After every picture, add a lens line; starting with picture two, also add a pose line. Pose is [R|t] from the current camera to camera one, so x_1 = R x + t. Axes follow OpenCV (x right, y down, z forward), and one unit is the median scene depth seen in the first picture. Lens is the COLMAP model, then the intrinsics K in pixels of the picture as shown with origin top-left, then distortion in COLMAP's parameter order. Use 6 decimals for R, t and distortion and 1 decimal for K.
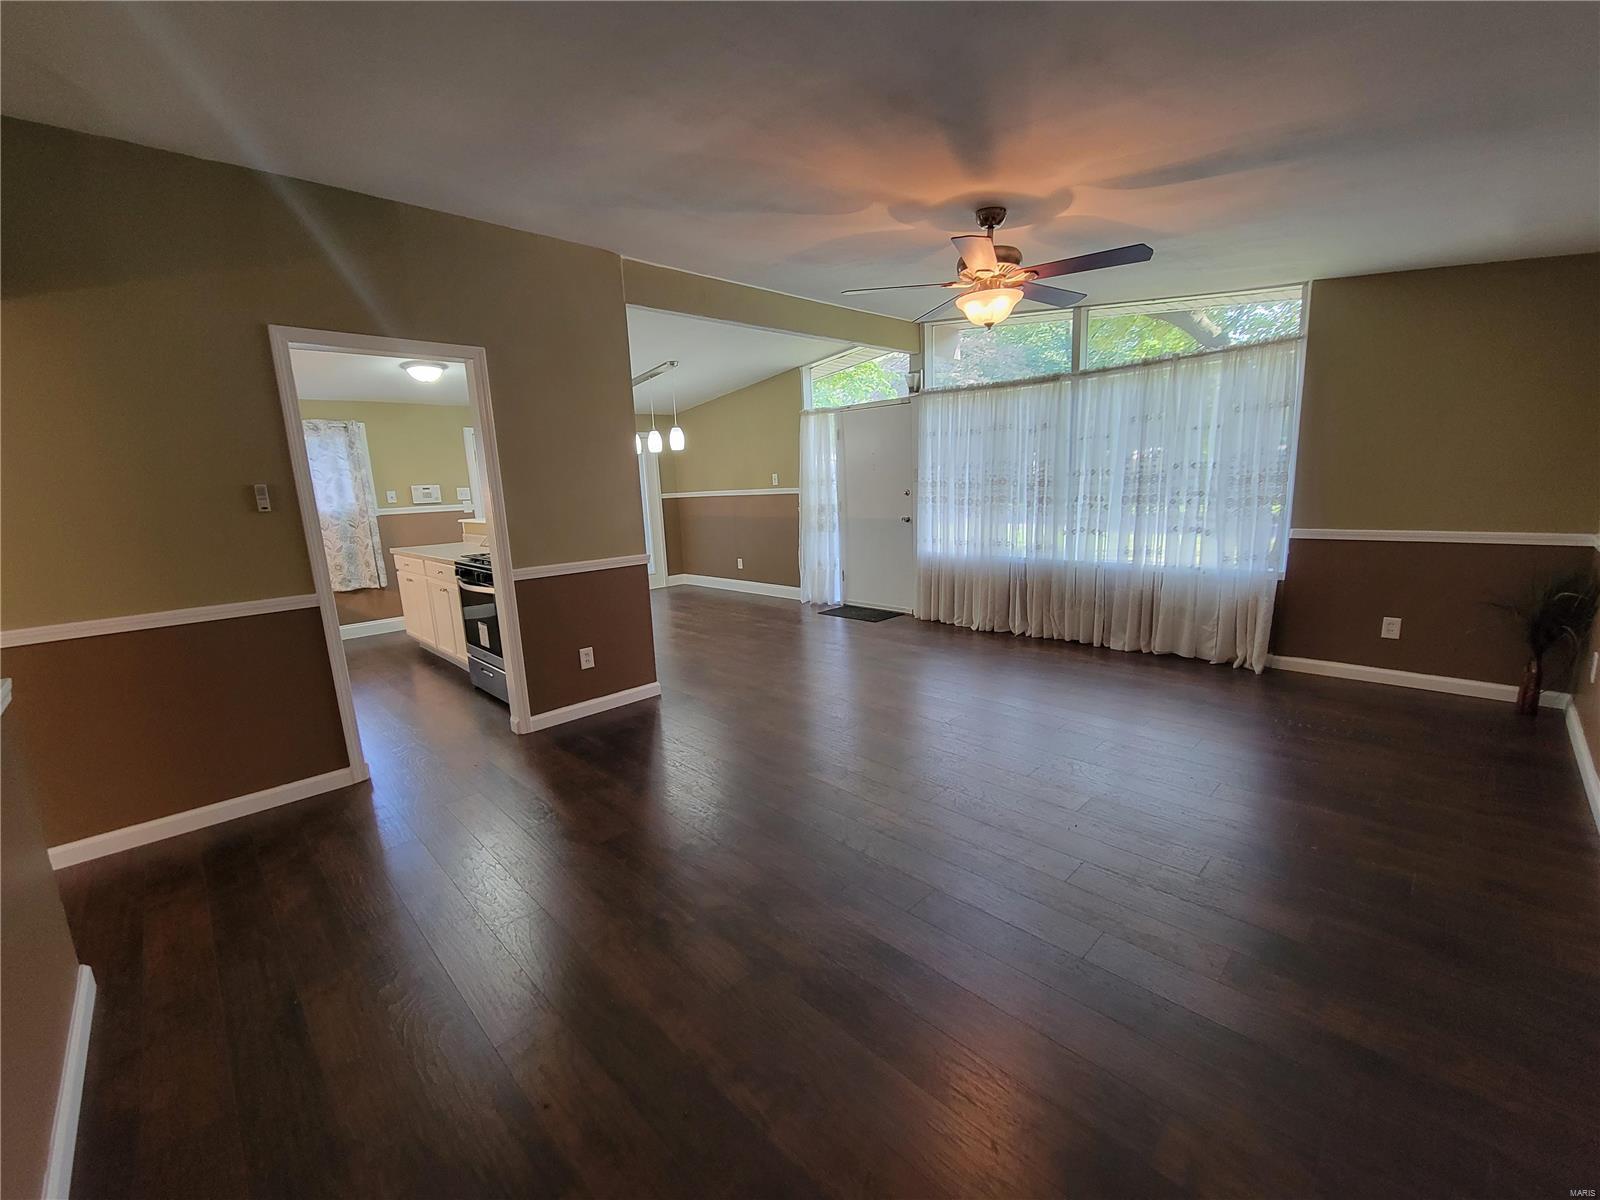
lens RADIAL K [[650.4, 0, 804.6], [0, 650.4, 600.0], [0, 0, 1]] dist [0.001174, 0.000104]
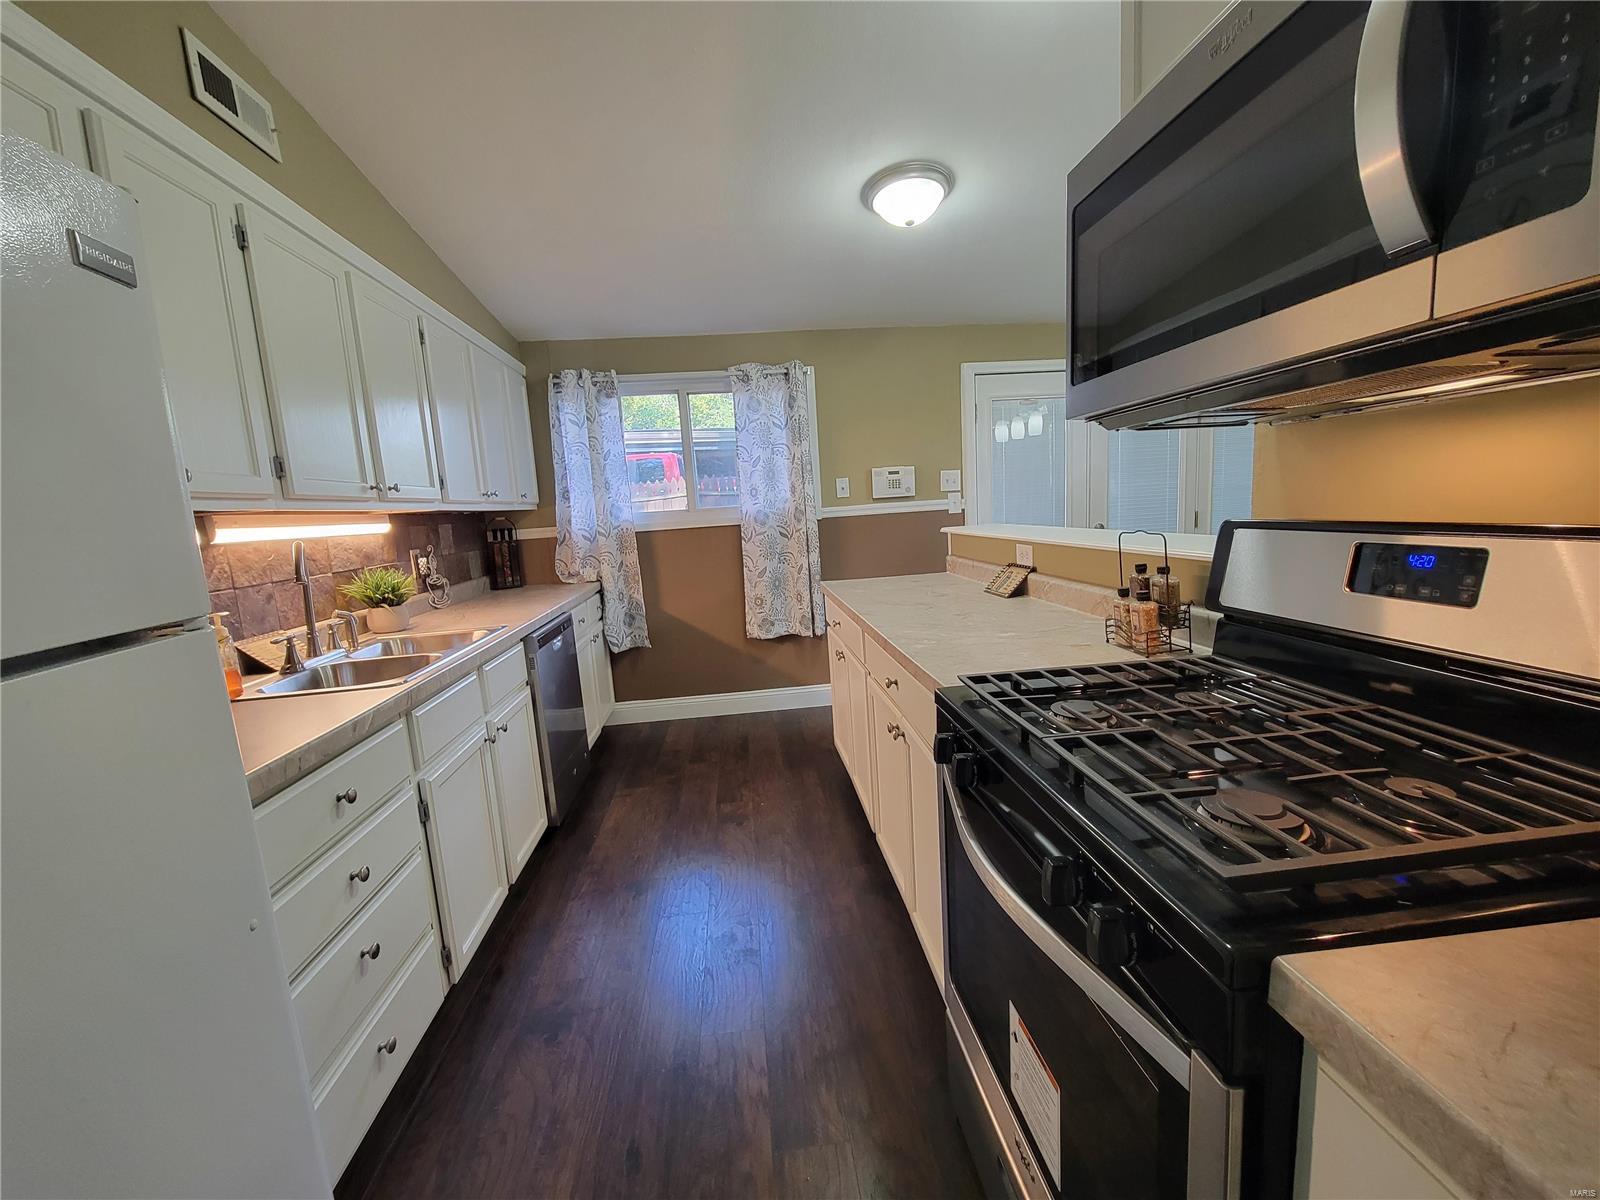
lens RADIAL K [[650.4, 0, 804.6], [0, 650.4, 600.0], [0, 0, 1]] dist [0.001174, 0.000104]
pose [[0.781406, 0.083400, -0.618425, -0.291368], [-0.083094, 0.996110, 0.029341, -0.072112], [0.618466, 0.028460, 0.785296, 0.527730]]
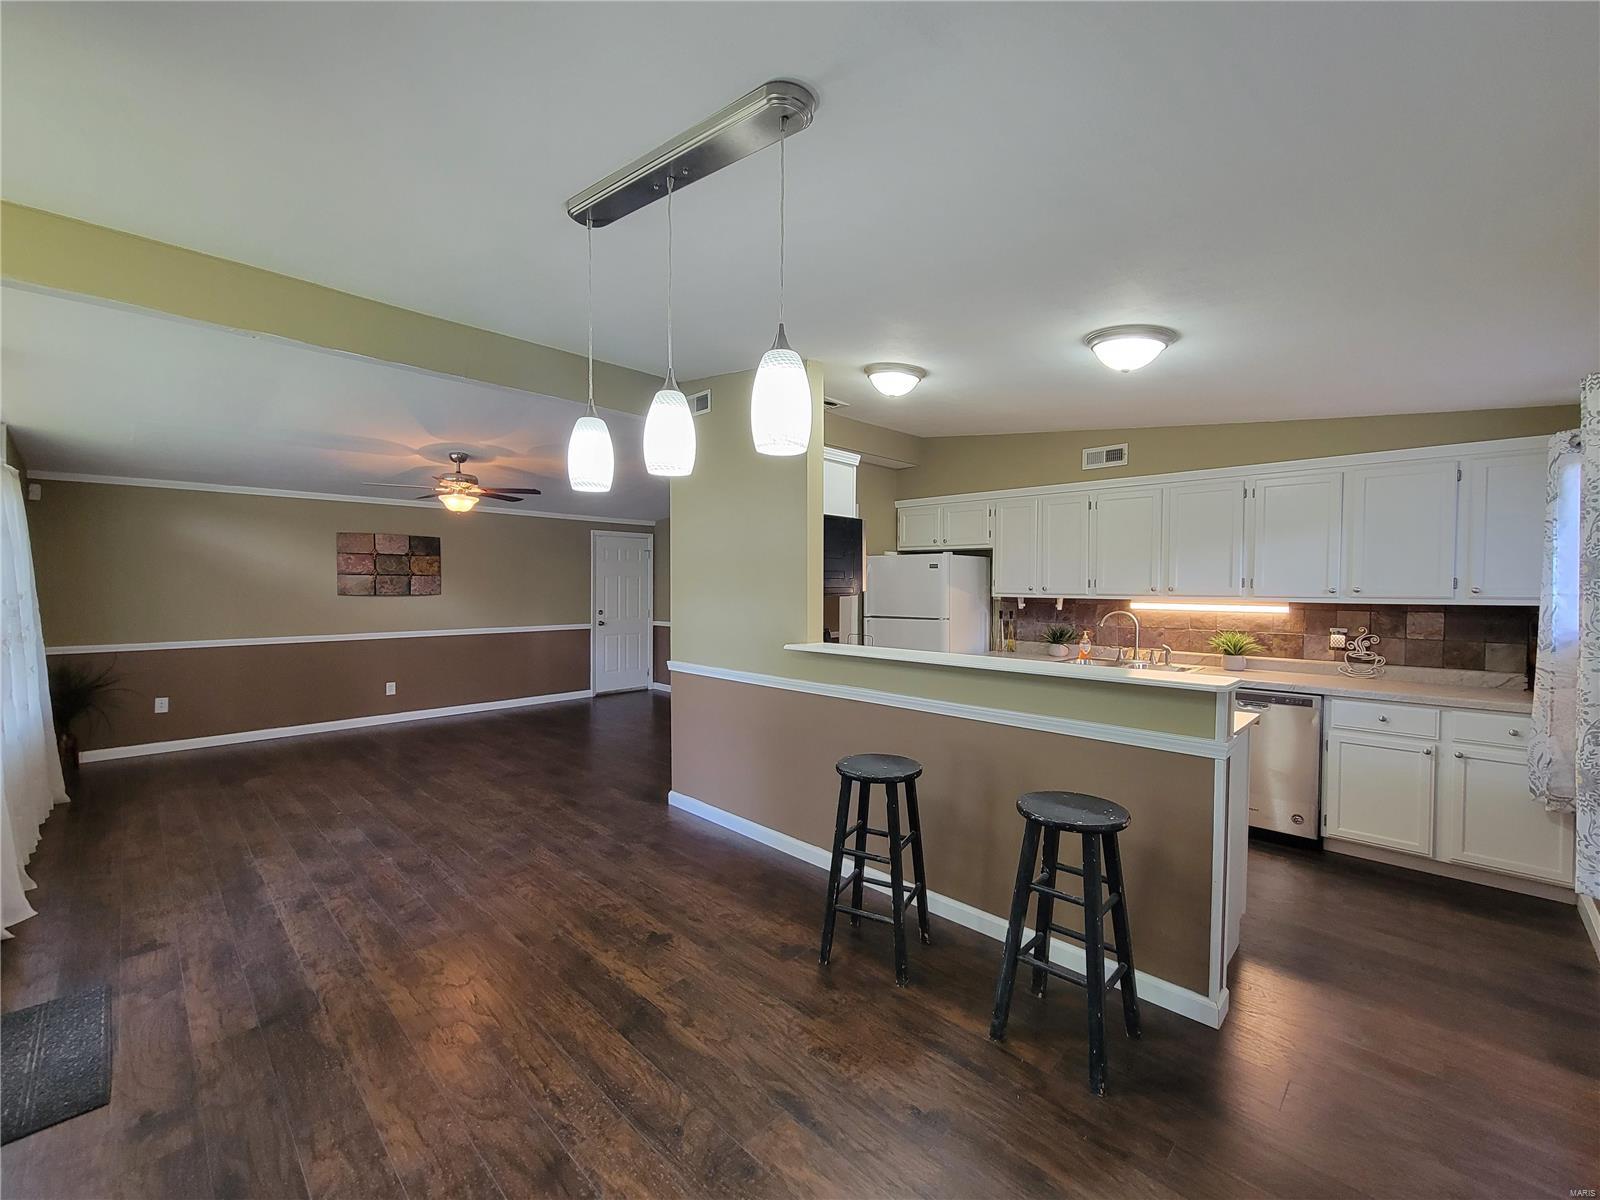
lens RADIAL K [[650.4, 0, 804.6], [0, 650.4, 600.0], [0, 0, 1]] dist [0.001174, 0.000104]
pose [[-0.998933, 0.039594, -0.023793, -0.278702], [0.033894, 0.978208, 0.204840, -0.238545], [0.031384, 0.203815, -0.978506, 1.289976]]
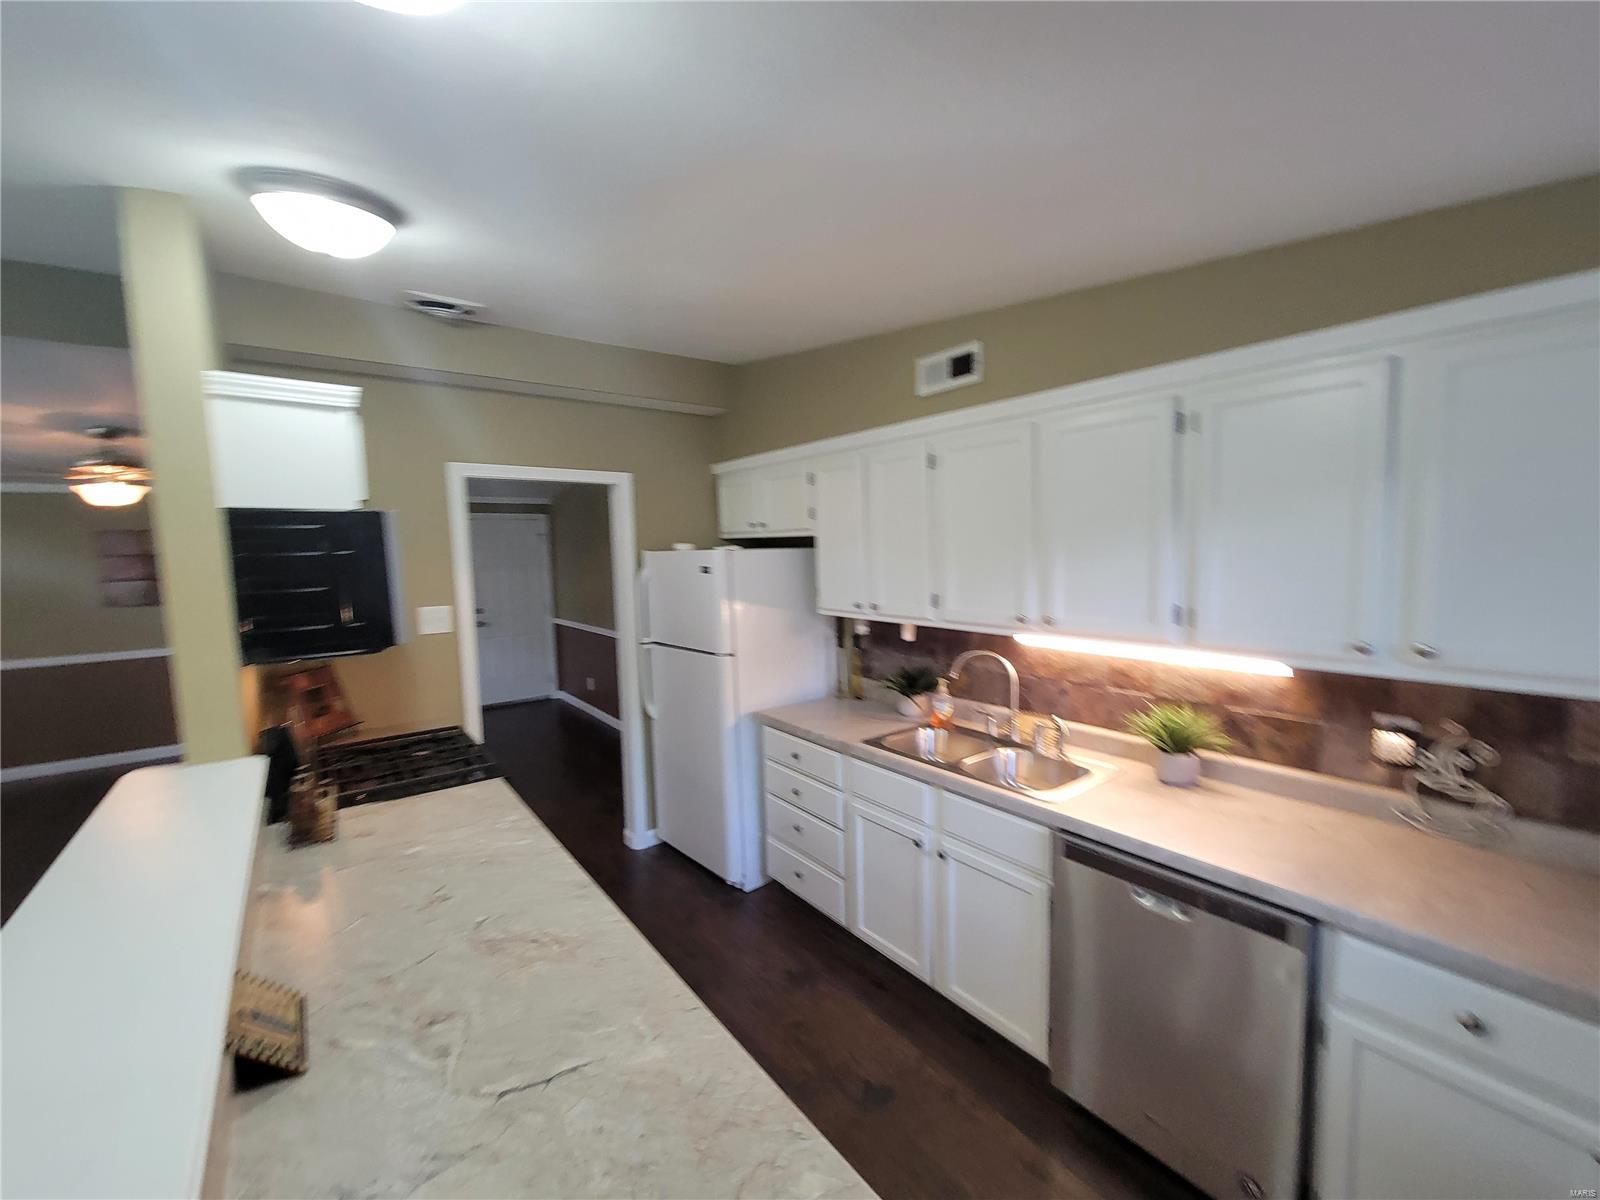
lens RADIAL K [[650.4, 0, 804.6], [0, 650.4, 600.0], [0, 0, 1]] dist [0.001174, 0.000104]
pose [[-0.990824, 0.053693, 0.124038, -0.580120], [0.083610, 0.964537, 0.250356, -0.207387], [-0.106197, 0.258429, -0.960175, 0.991998]]
